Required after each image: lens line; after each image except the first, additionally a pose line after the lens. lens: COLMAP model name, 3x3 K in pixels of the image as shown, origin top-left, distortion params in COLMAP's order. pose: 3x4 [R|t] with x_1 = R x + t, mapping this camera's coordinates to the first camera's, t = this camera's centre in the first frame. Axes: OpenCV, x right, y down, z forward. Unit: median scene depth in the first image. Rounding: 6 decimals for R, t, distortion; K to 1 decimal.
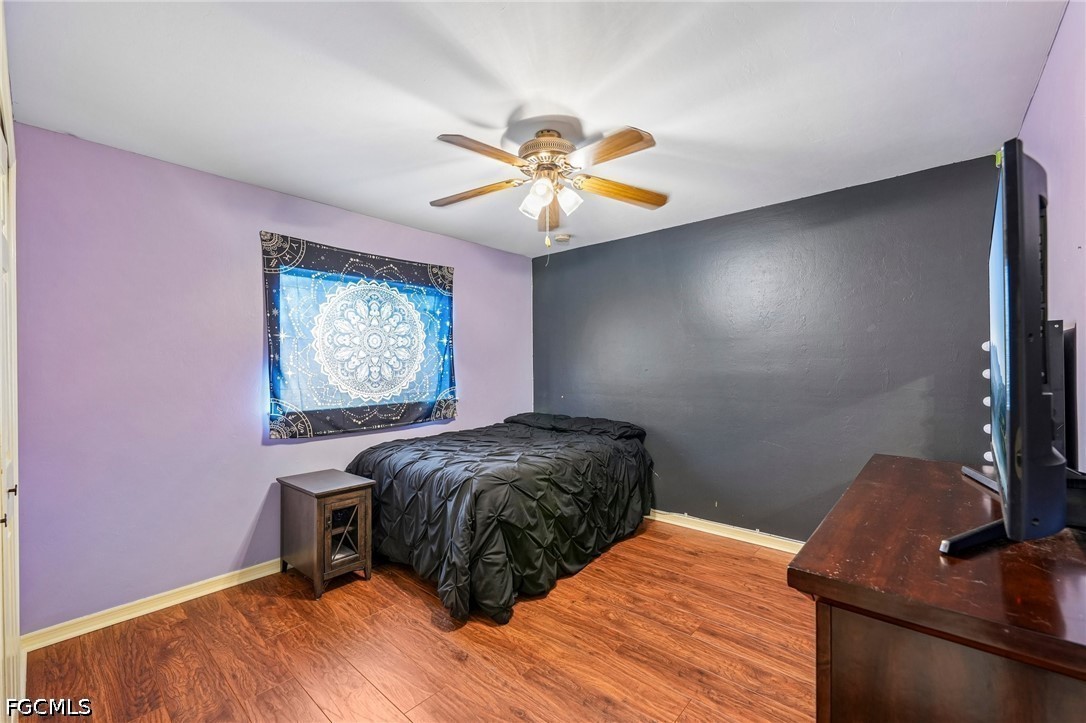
lens RADIAL K [[439.7, 0, 543.0], [0, 439.7, 361.5], [0, 0, 1]] dist [-0.002718, 0.000120]
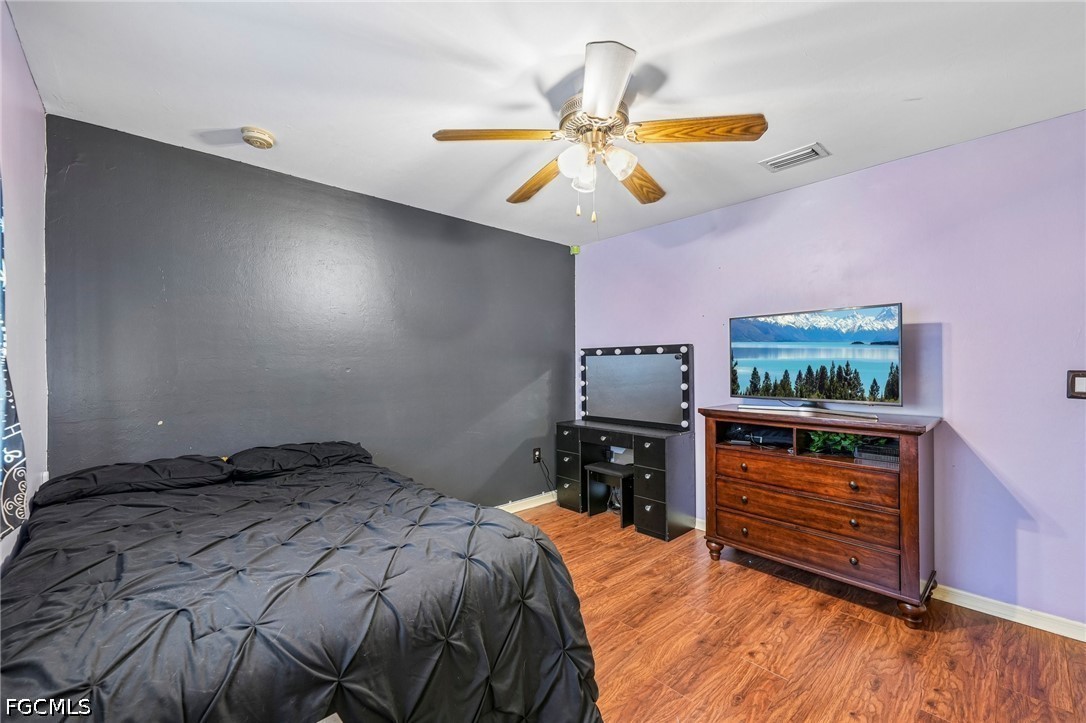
lens RADIAL K [[439.7, 0, 543.0], [0, 439.7, 361.5], [0, 0, 1]] dist [-0.002718, 0.000120]
pose [[0.113672, 0.008464, 0.993482, -0.937691], [-0.008444, 0.999936, -0.007553, 0.019623], [-0.993482, -0.007531, 0.113737, 1.112803]]
